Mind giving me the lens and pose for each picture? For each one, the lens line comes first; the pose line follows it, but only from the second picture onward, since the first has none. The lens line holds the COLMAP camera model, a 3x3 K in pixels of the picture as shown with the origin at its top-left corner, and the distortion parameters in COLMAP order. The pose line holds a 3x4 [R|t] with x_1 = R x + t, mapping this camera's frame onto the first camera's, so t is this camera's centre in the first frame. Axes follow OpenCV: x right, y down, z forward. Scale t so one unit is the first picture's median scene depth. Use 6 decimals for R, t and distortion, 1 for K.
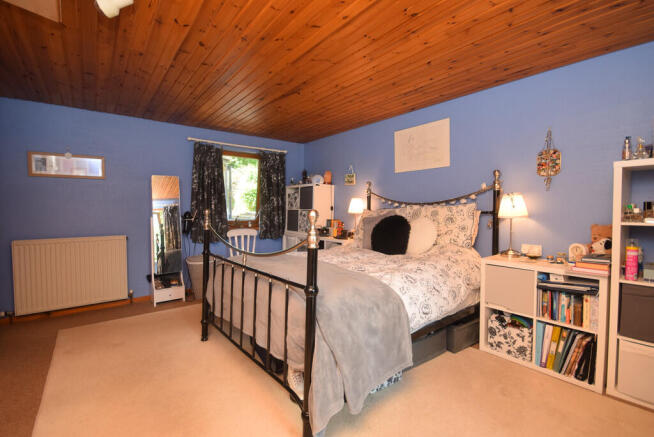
lens RADIAL K [[290.8, 0, 325.4], [0, 290.8, 219.5], [0, 0, 1]] dist [0.000362, -0.000479]
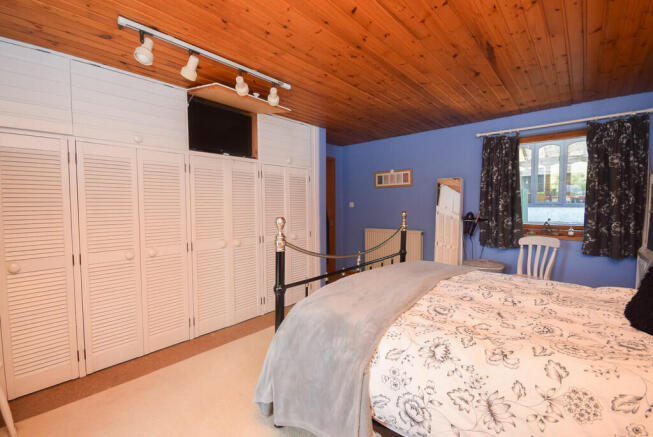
lens RADIAL K [[290.3, 0, 324.9], [0, 290.3, 219.5], [0, 0, 1]] dist [0.000362, -0.000479]
pose [[0.186356, 0.047629, -0.981327, 0.364891], [-0.034445, 0.998527, 0.041922, -0.025512], [0.981878, 0.025989, 0.187722, 0.326921]]
